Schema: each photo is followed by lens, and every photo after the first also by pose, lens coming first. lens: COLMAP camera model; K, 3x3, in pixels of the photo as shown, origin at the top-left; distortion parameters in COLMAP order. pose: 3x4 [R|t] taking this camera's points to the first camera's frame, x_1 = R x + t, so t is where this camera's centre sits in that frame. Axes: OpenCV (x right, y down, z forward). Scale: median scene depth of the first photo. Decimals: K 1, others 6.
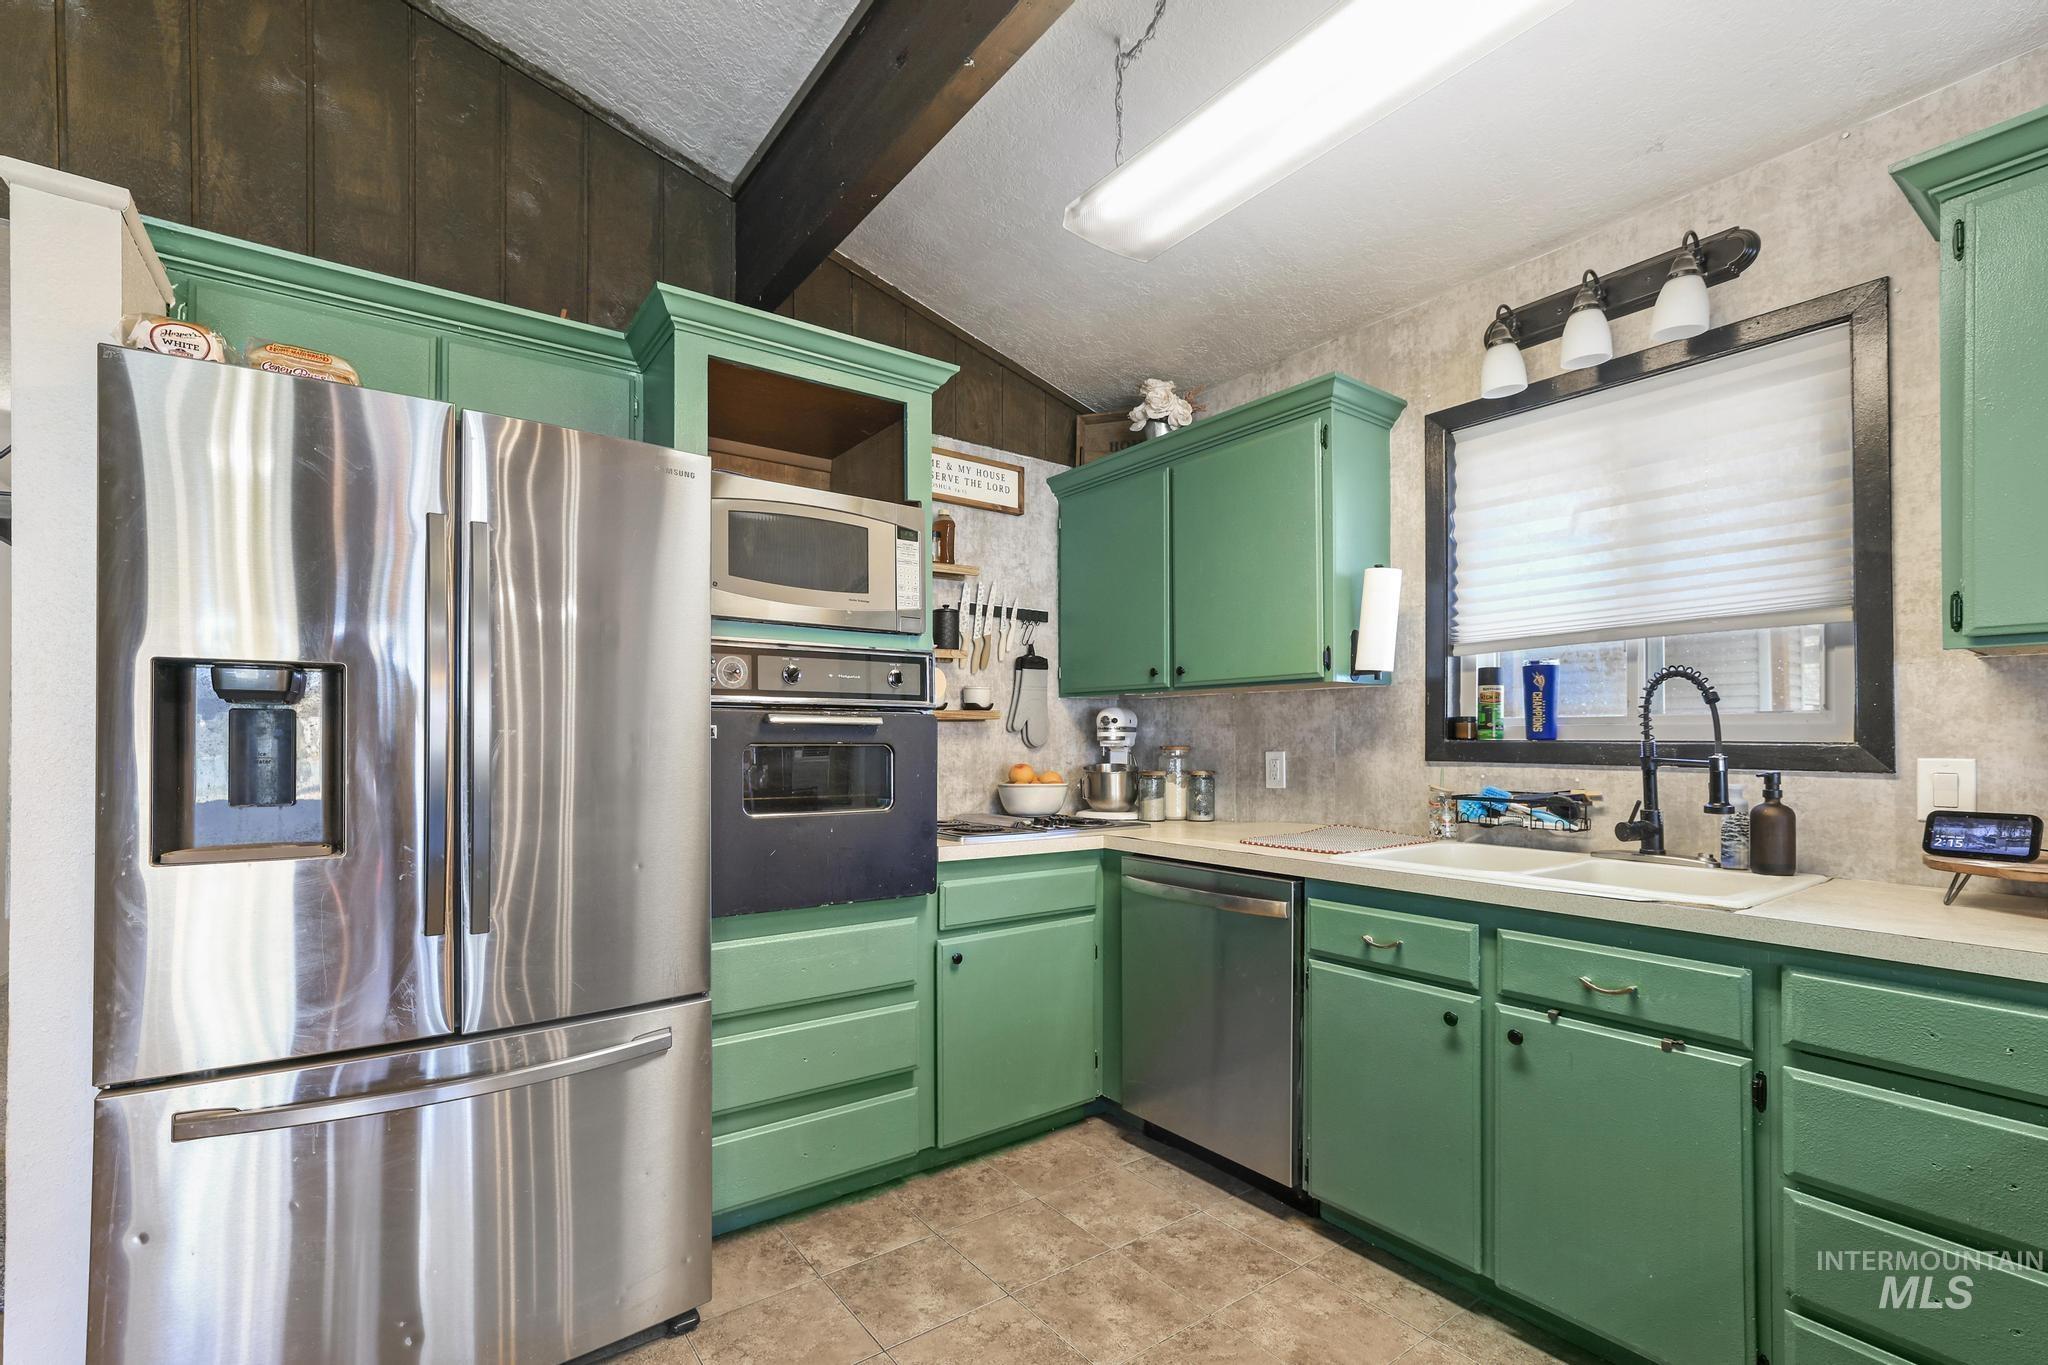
lens RADIAL K [[906.9, 0, 1029.4], [0, 906.9, 730.3], [0, 0, 1]] dist [-0.044975, 0.025268]
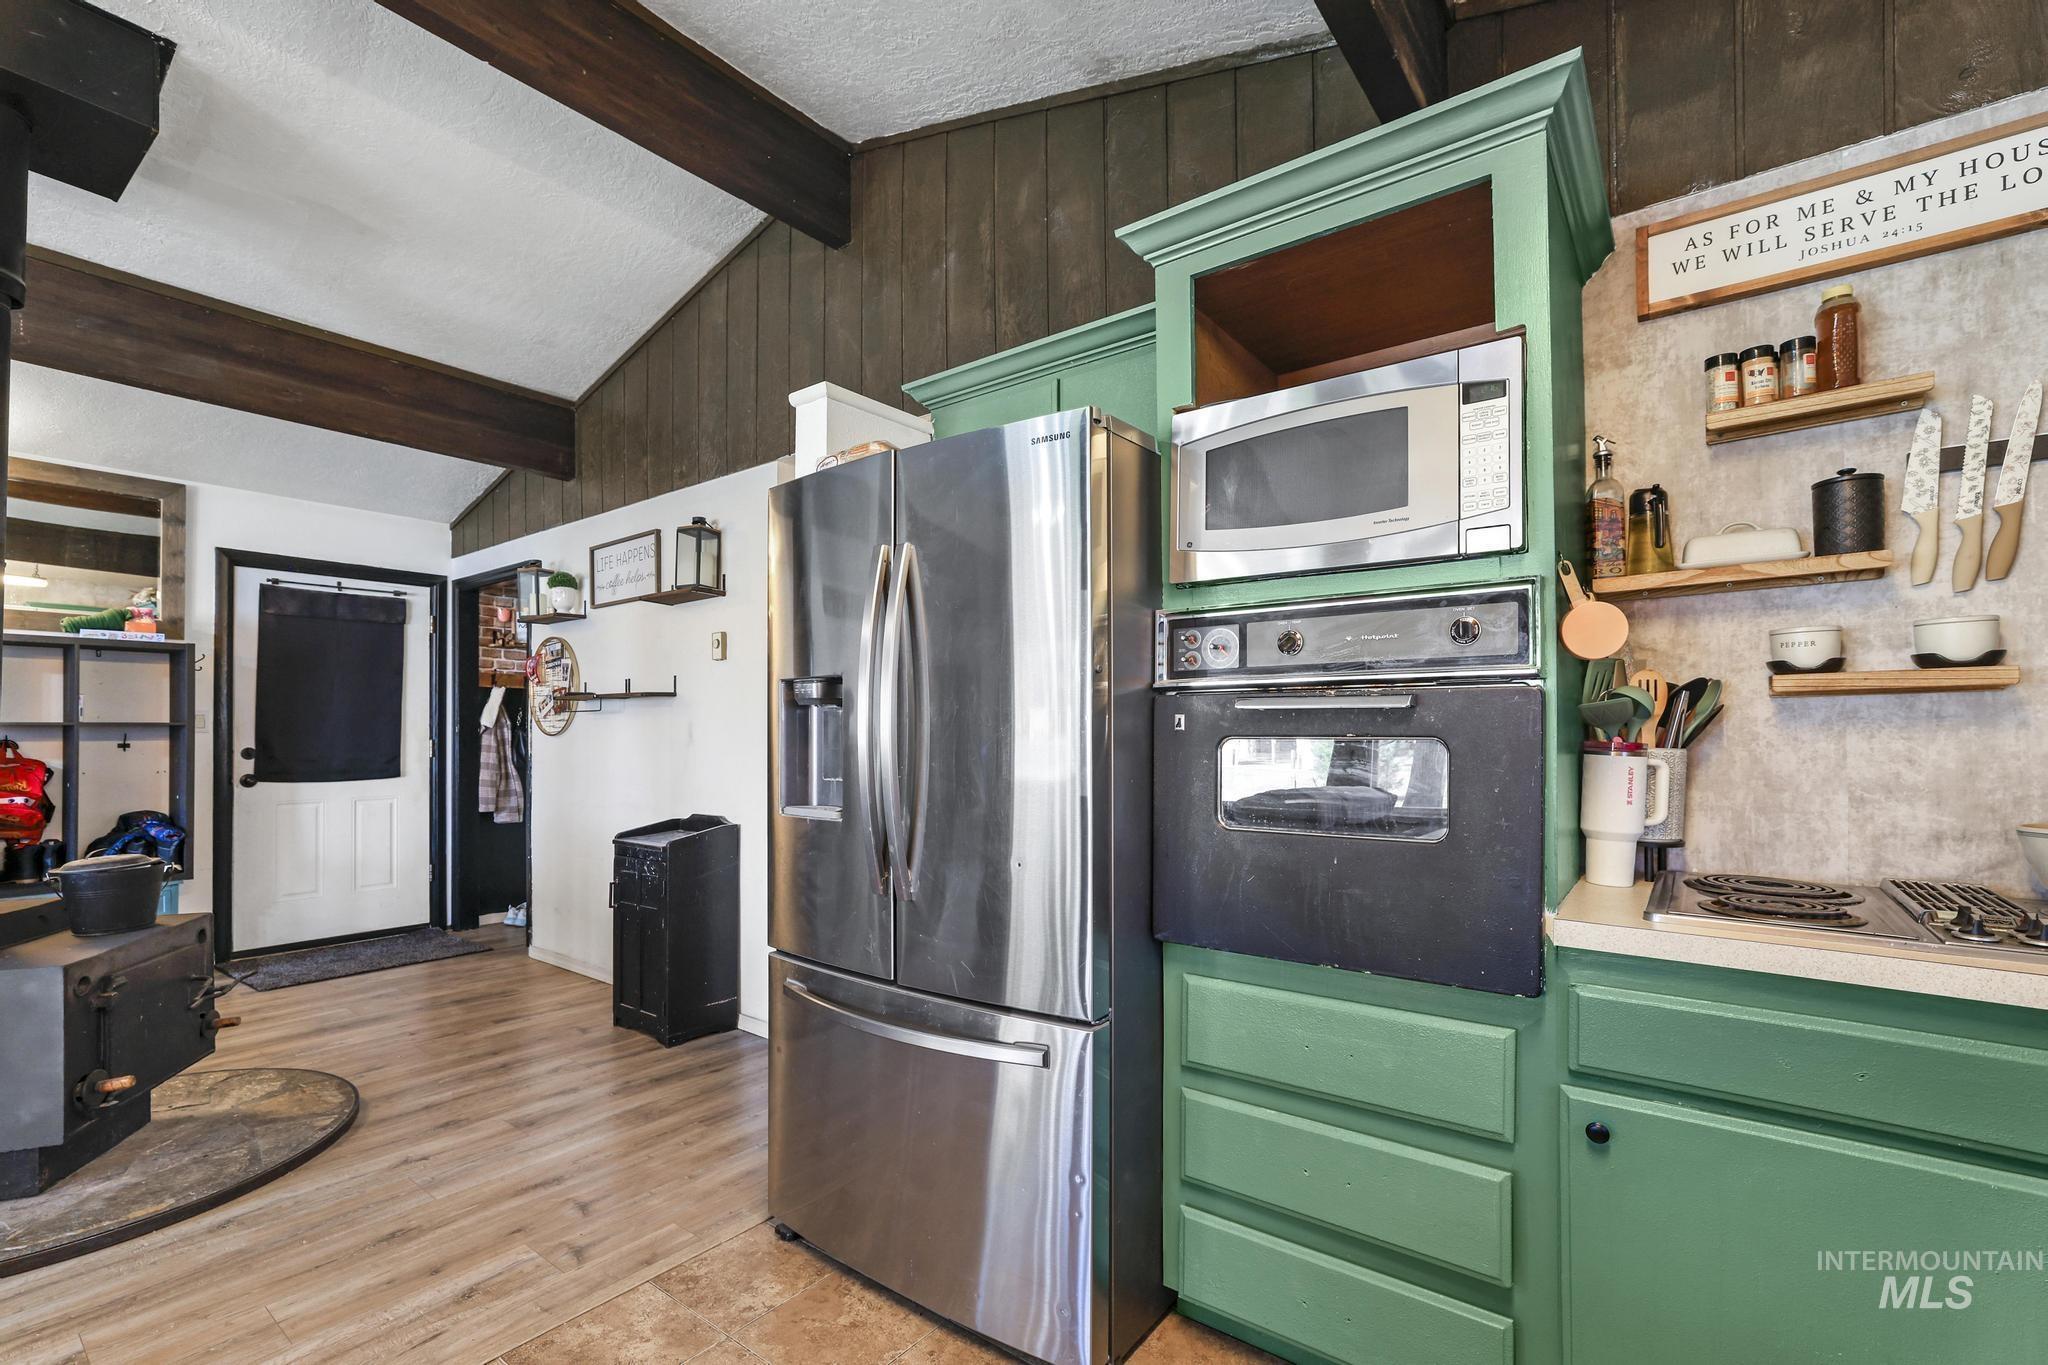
lens RADIAL K [[875.2, 0, 1067.9], [0, 875.2, 727.9], [0, 0, 1]] dist [0.000733, 0.000037]
pose [[0.282358, -0.007218, -0.959282, 0.340167], [0.012349, 0.999916, -0.003889, 0.007575], [0.959230, -0.010748, 0.282424, 0.556696]]
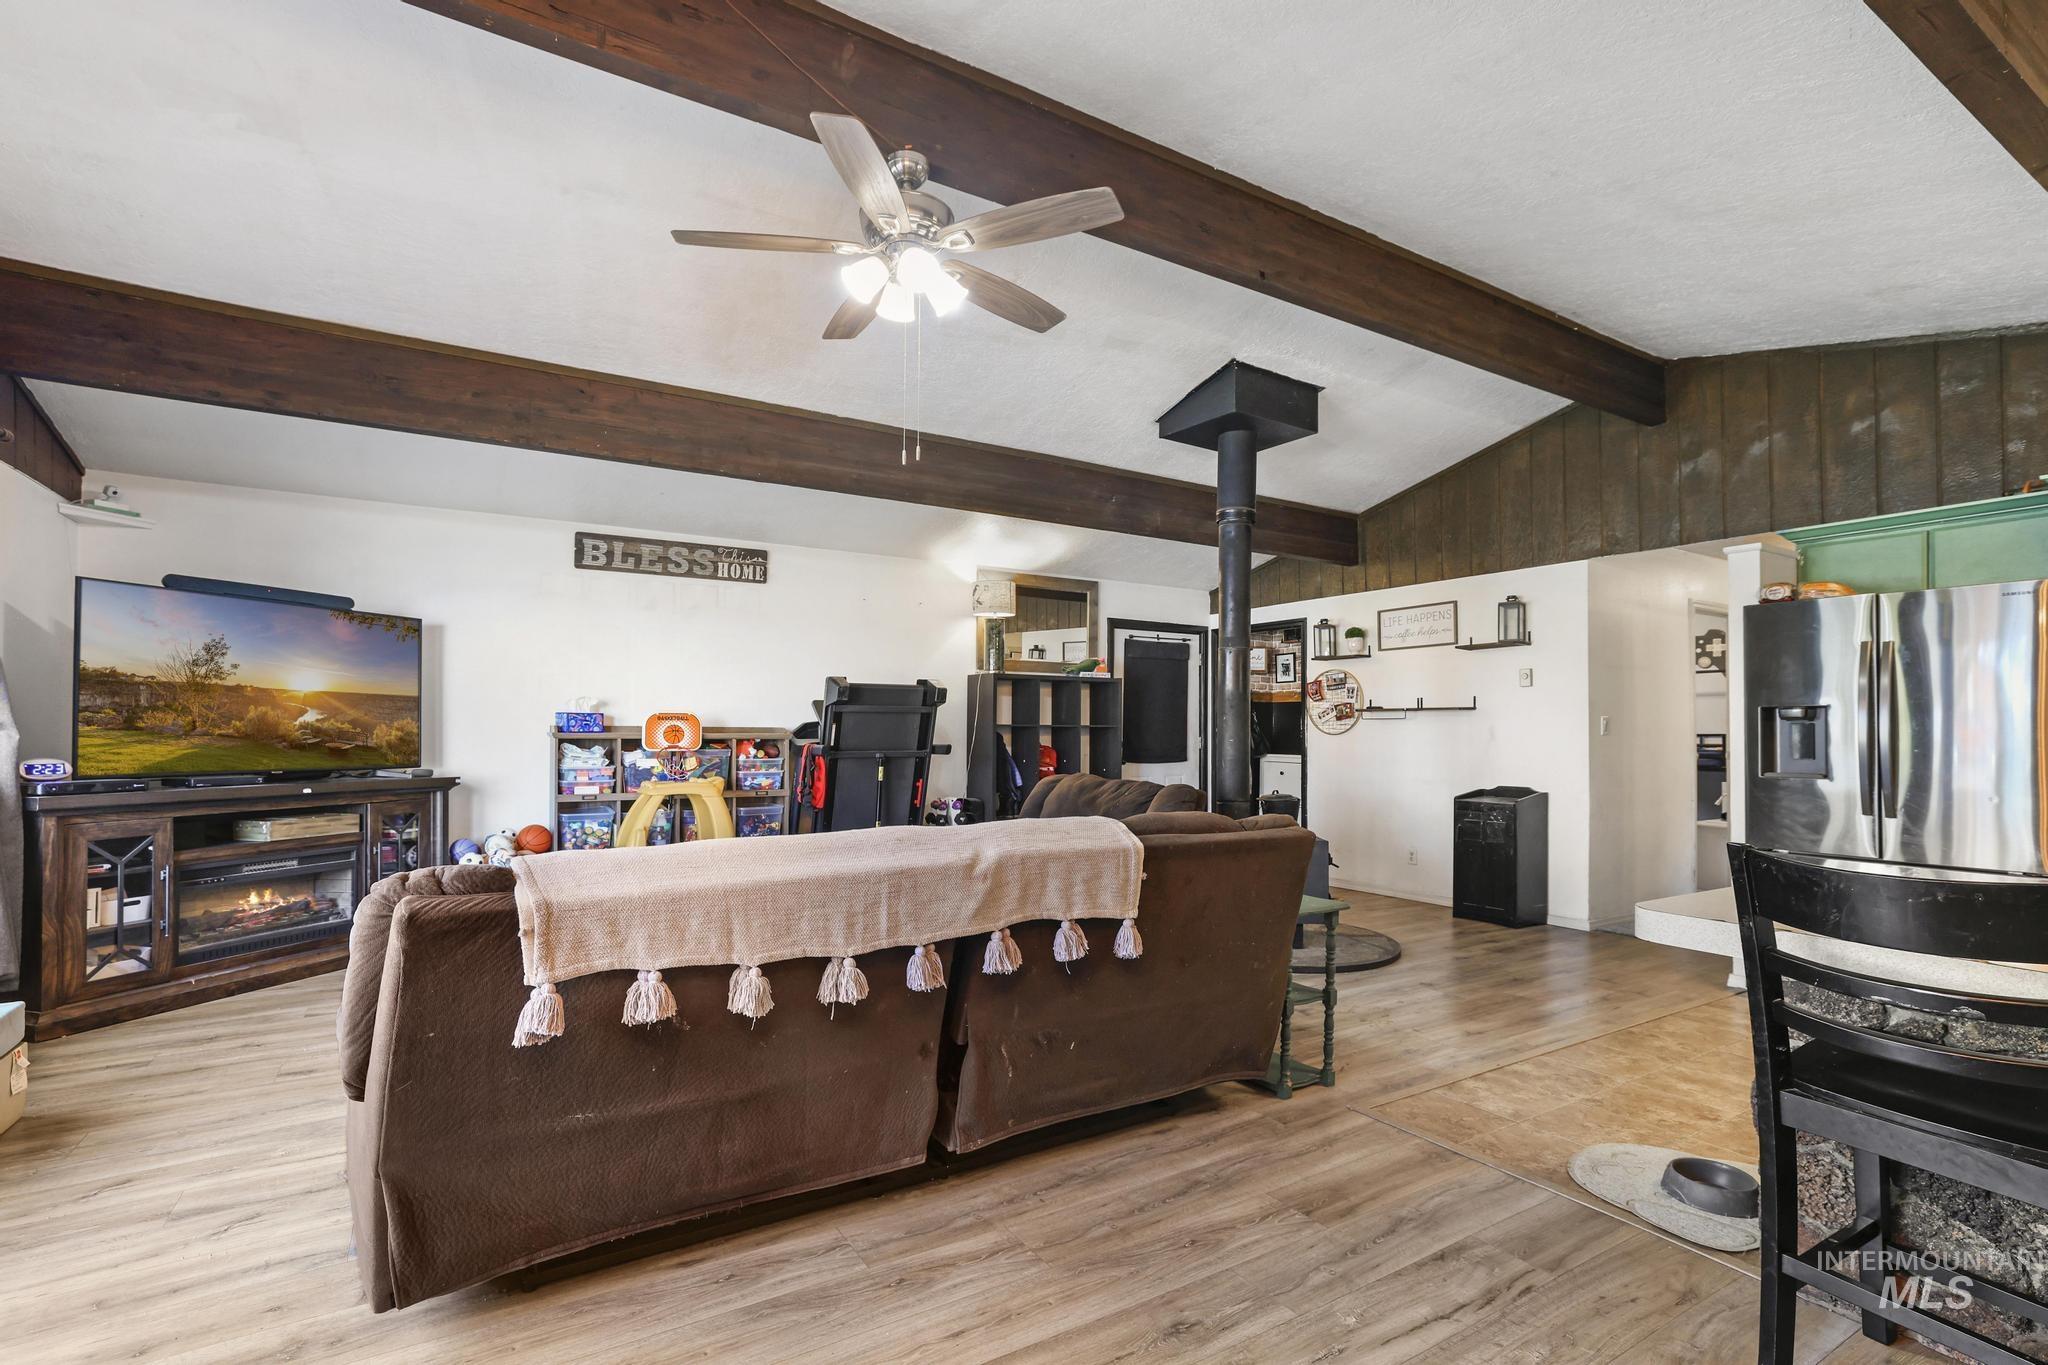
lens RADIAL K [[906.9, 0, 1029.4], [0, 906.9, 730.3], [0, 0, 1]] dist [-0.044975, 0.025268]
pose [[-0.103562, -0.004638, -0.994612, 1.208306], [0.005984, 0.999968, -0.005286, -0.001207], [0.994605, -0.006499, -0.103531, -0.620486]]
